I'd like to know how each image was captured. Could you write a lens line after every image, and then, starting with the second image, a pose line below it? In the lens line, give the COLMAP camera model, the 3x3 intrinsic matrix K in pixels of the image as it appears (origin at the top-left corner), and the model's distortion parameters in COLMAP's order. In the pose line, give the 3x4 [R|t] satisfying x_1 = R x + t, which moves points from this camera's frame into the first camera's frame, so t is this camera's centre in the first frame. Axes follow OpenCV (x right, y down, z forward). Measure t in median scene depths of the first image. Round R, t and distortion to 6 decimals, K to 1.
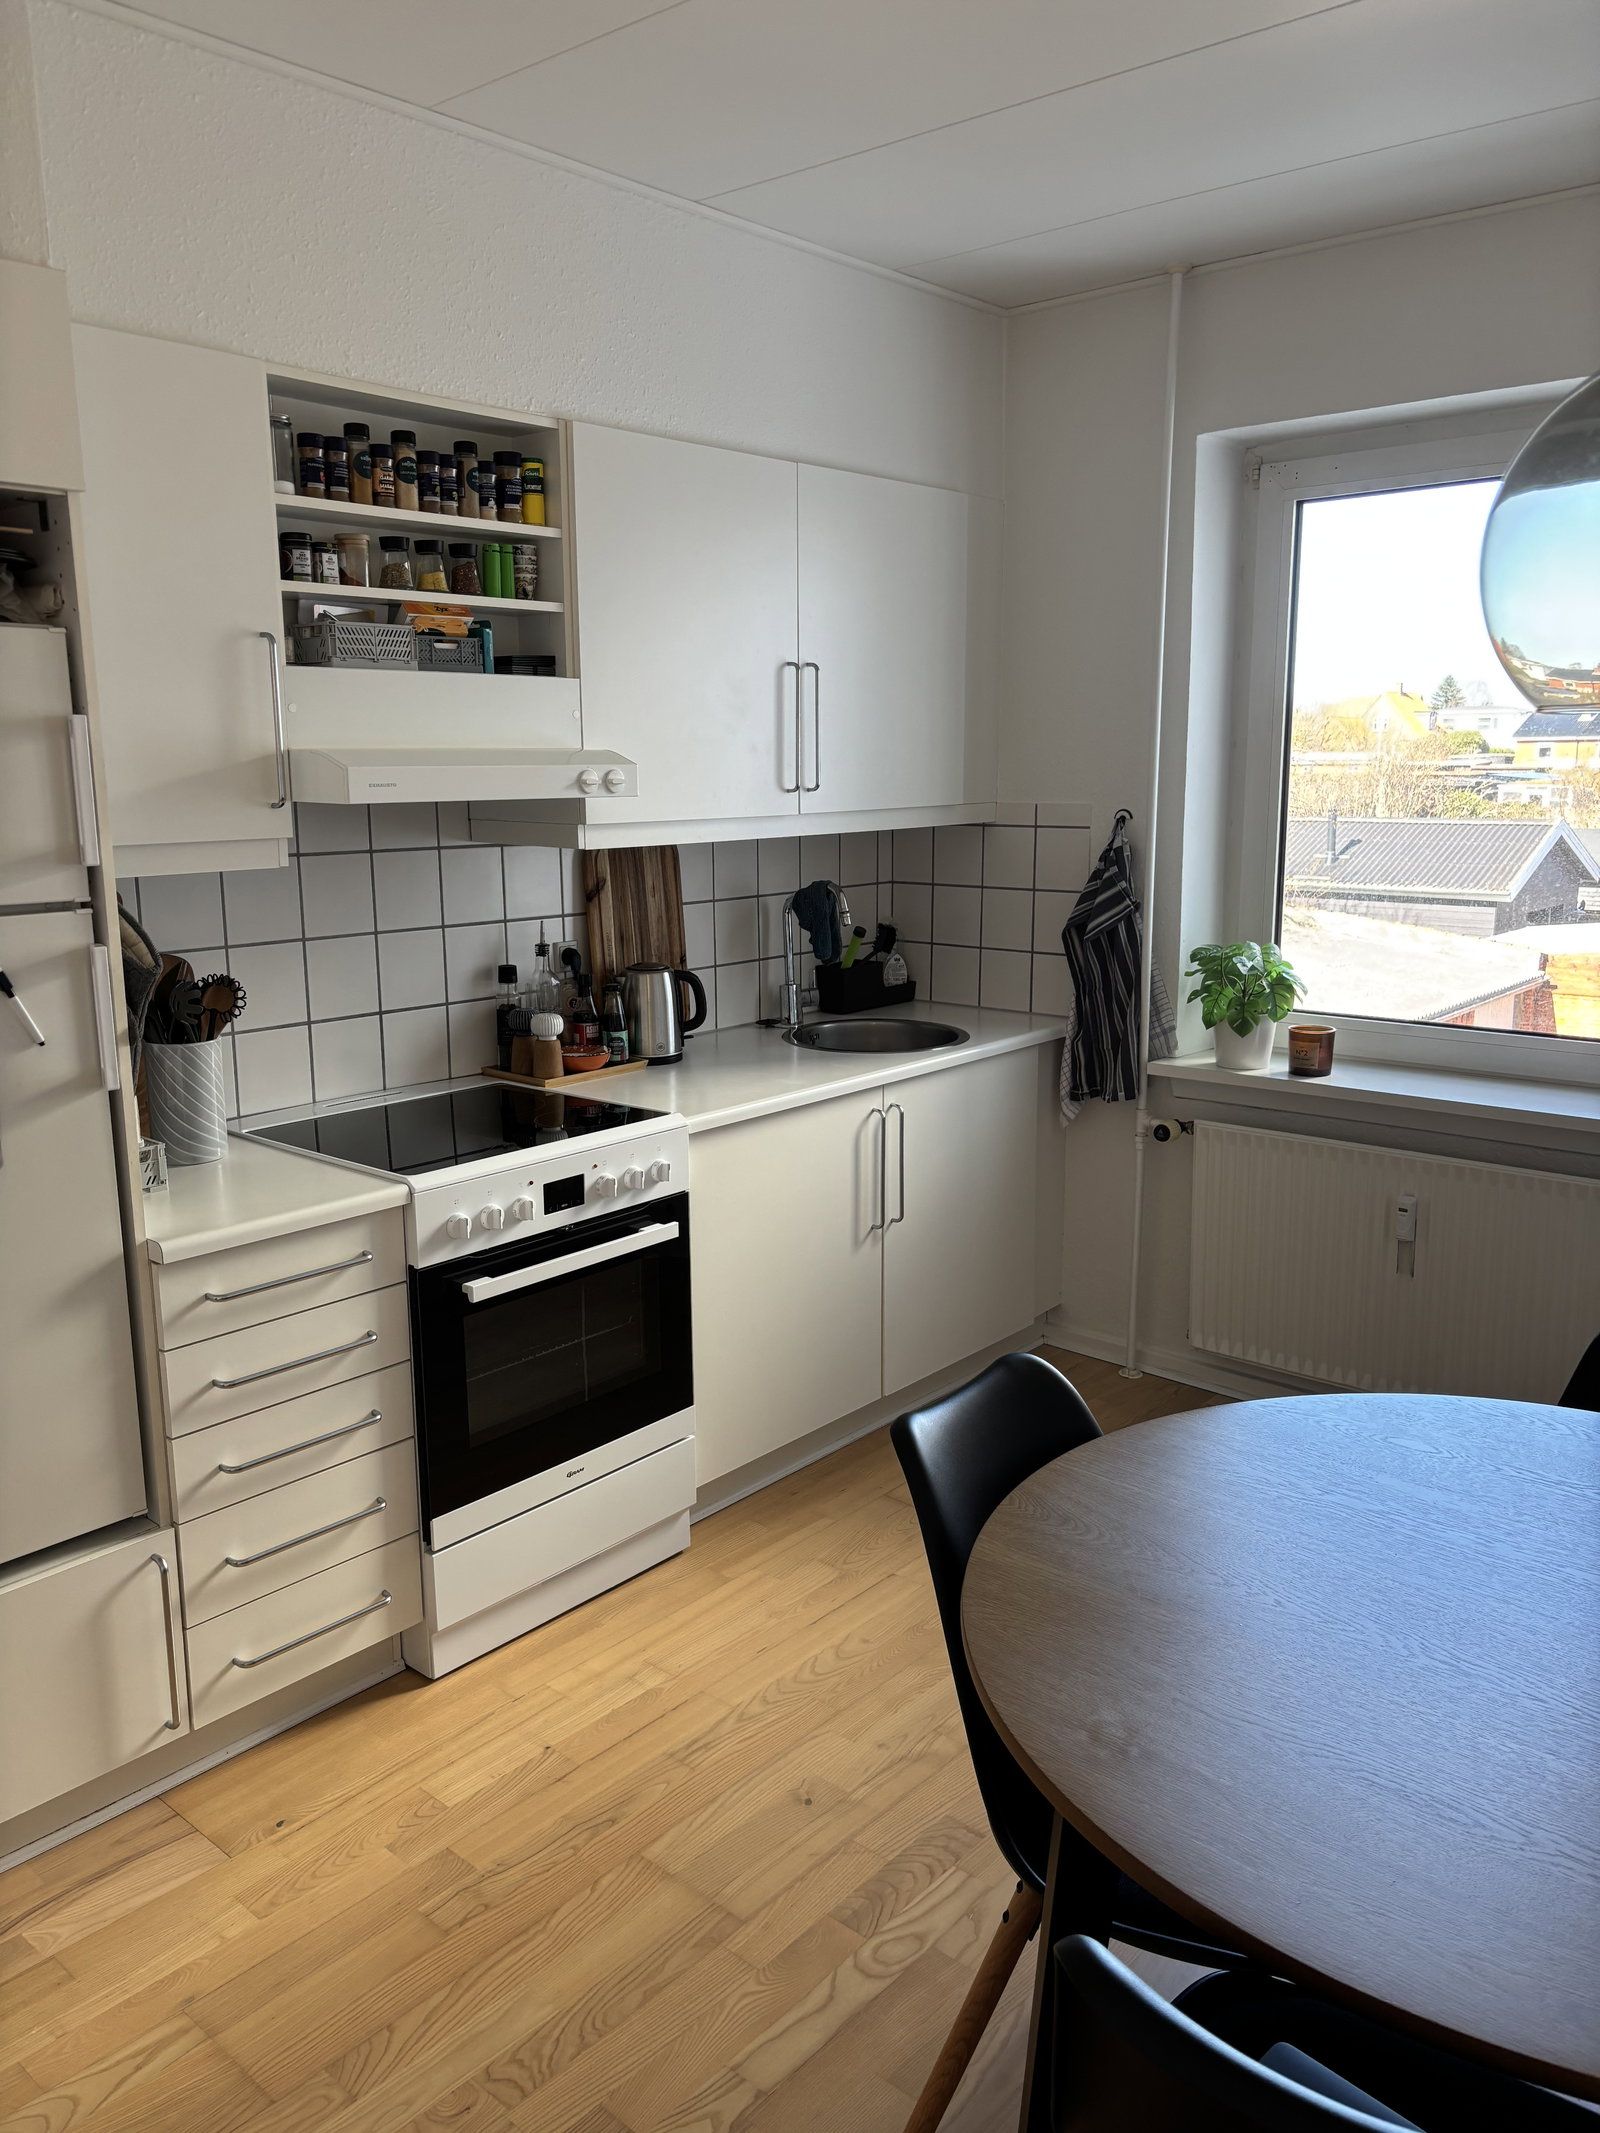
lens RADIAL K [[1622.1, 0, 798.6], [0, 1622.1, 1075.2], [0, 0, 1]] dist [0.083497, -0.093370]
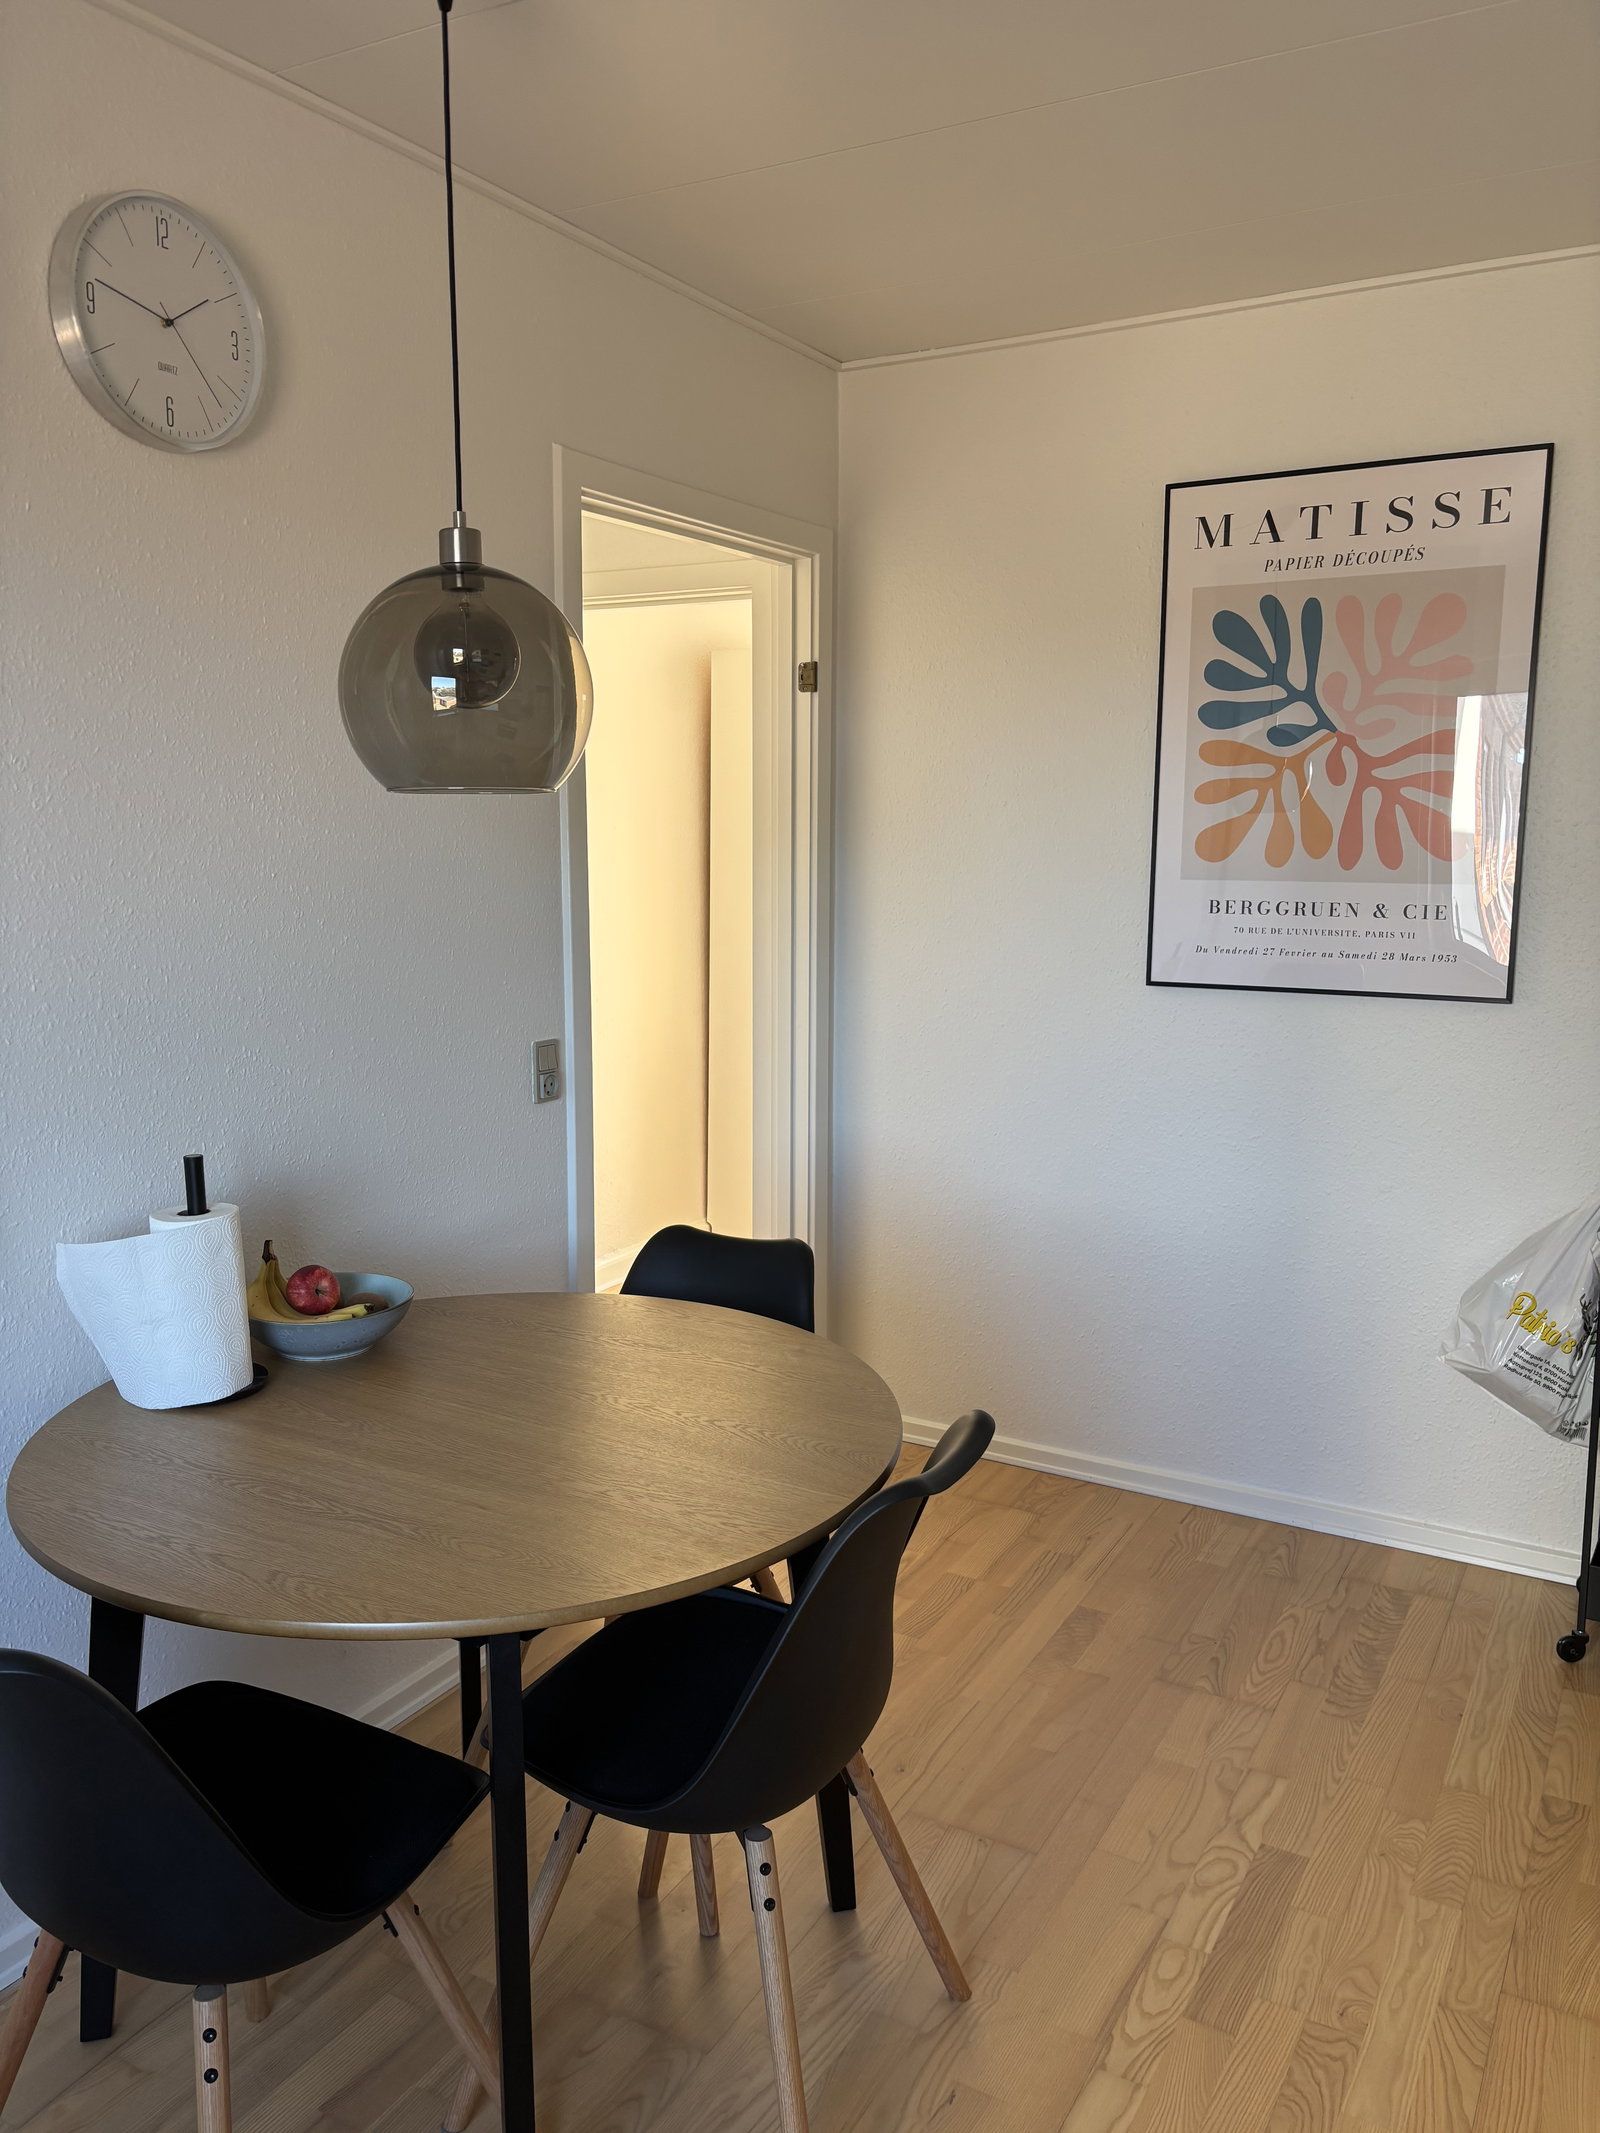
lens RADIAL K [[1622.1, 0, 798.6], [0, 1622.1, 1075.2], [0, 0, 1]] dist [0.083497, -0.093370]
pose [[-0.979832, 0.034194, -0.196876, 0.349173], [-0.036366, 0.938283, 0.343951, -0.335253], [0.196487, 0.344174, -0.918116, 1.685645]]
